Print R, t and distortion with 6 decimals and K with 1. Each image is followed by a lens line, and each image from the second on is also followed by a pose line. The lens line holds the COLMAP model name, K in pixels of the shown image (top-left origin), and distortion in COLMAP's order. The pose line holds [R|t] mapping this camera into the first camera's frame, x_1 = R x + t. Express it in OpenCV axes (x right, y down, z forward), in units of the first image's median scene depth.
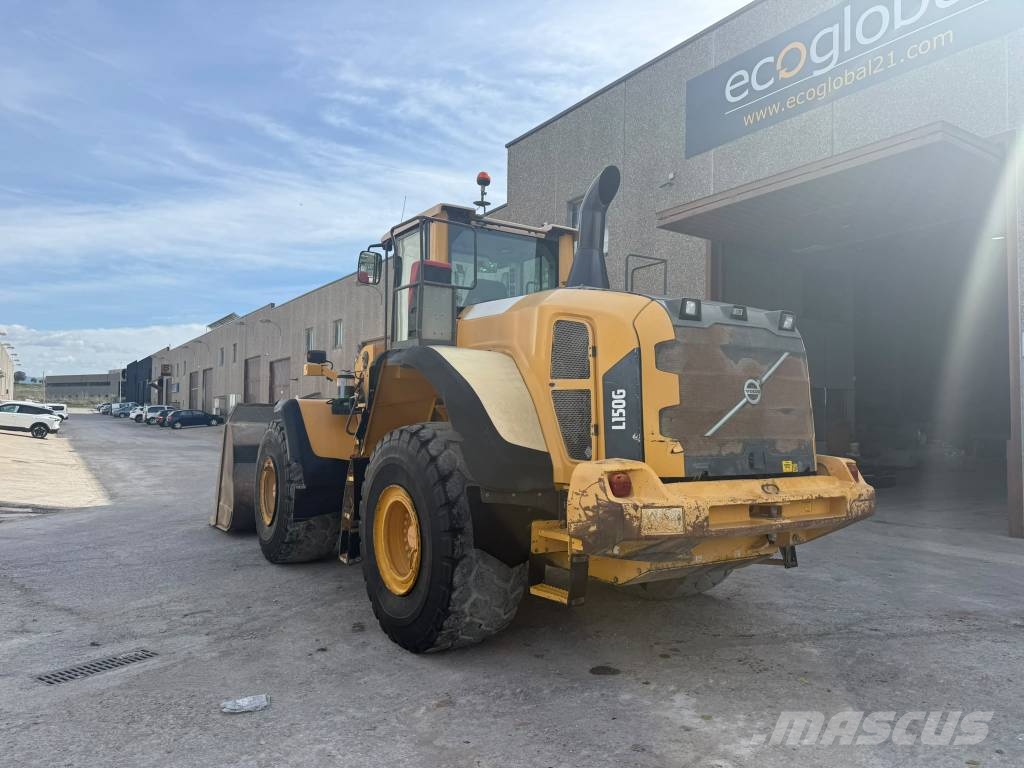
lens RADIAL K [[720.1, 0, 512.0], [0, 720.1, 384.0], [0, 0, 1]] dist [0.080234, -0.111081]
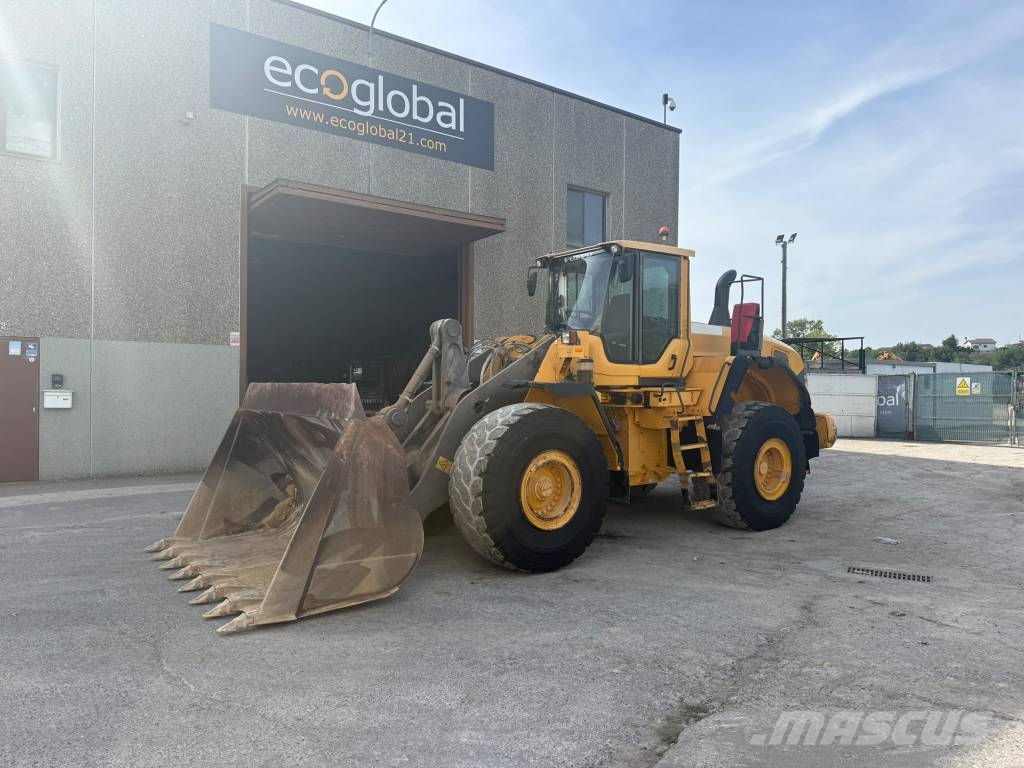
lens RADIAL K [[720.1, 0, 512.0], [0, 720.1, 384.0], [0, 0, 1]] dist [0.080234, -0.111081]
pose [[-0.057211, -0.004161, 0.998353, -0.813333], [-0.055073, 0.998482, 0.001006, 0.020065], [-0.996842, -0.054924, -0.057353, 0.763689]]
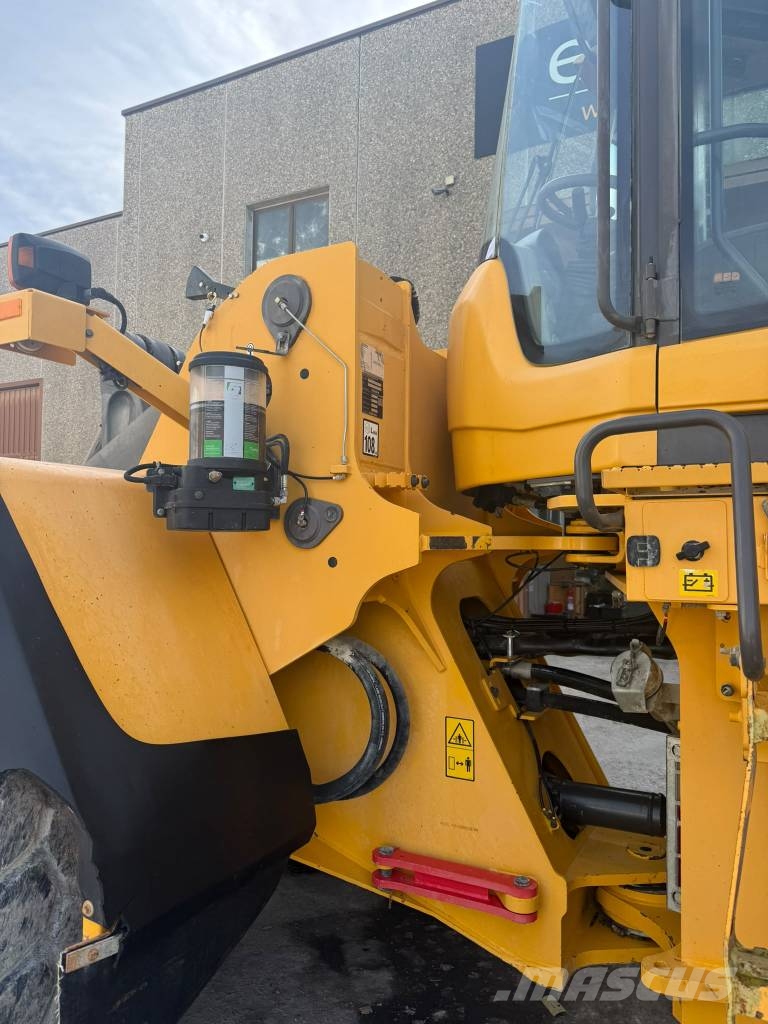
lens RADIAL K [[720.1, 0, 384.0], [0, 720.1, 512.0], [0, 0, 1]] dist [0.080234, -0.111081]
pose [[0.871322, 0.026413, 0.490000, -0.189927], [-0.035222, 0.999341, 0.008763, 0.023123], [-0.489445, -0.024894, 0.871679, 0.508274]]
